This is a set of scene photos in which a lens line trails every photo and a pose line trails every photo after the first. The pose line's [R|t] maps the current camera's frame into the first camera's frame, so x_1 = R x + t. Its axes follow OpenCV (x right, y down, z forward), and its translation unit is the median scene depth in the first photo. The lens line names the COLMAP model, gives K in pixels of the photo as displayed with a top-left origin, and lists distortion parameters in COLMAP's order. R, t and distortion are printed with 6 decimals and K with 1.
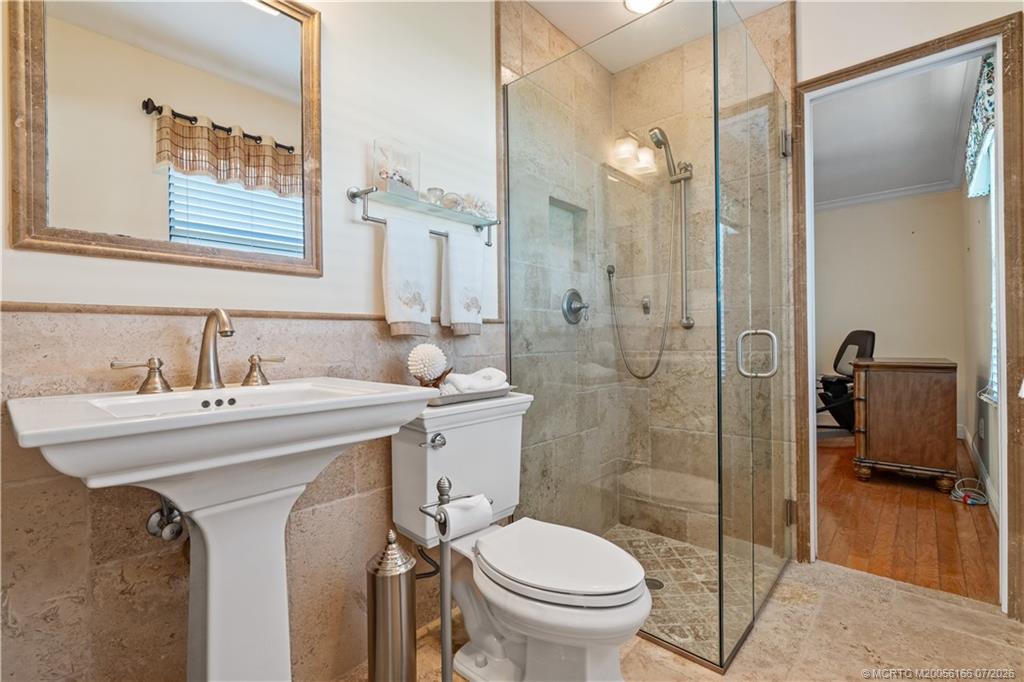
lens RADIAL K [[462.4, 0, 512.0], [0, 462.4, 341.0], [0, 0, 1]] dist [-0.003876, 0.000714]
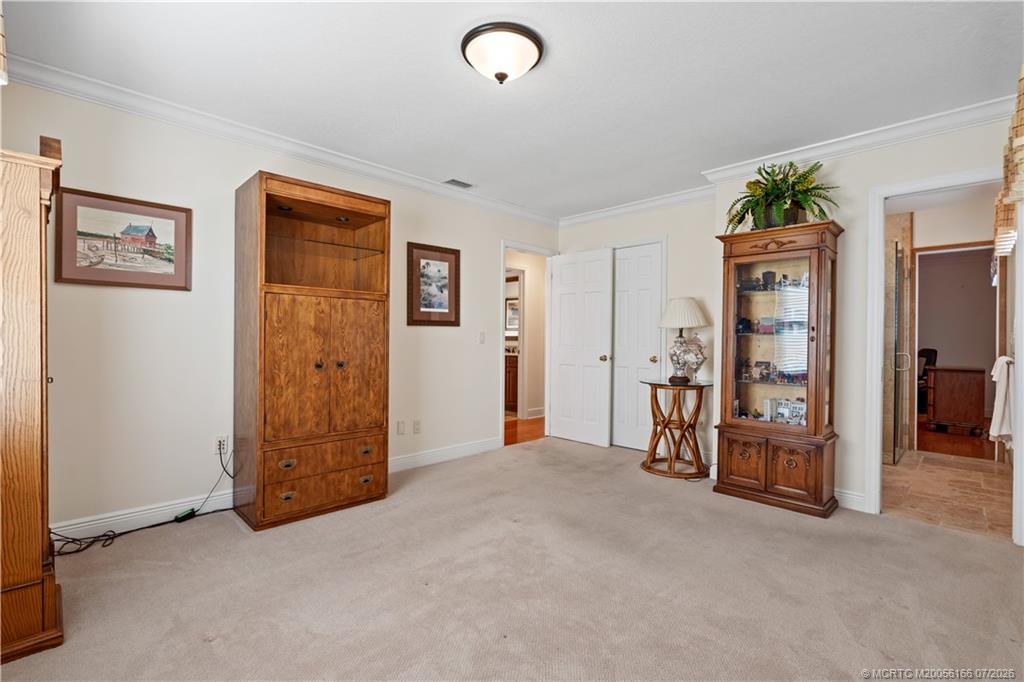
lens RADIAL K [[462.4, 0, 512.0], [0, 462.4, 341.0], [0, 0, 1]] dist [-0.003876, 0.000714]
pose [[0.998168, 0.022624, -0.056112, -0.896446], [-0.022782, 0.999738, -0.002168, -0.019645], [0.056048, 0.003443, 0.998422, -1.024930]]
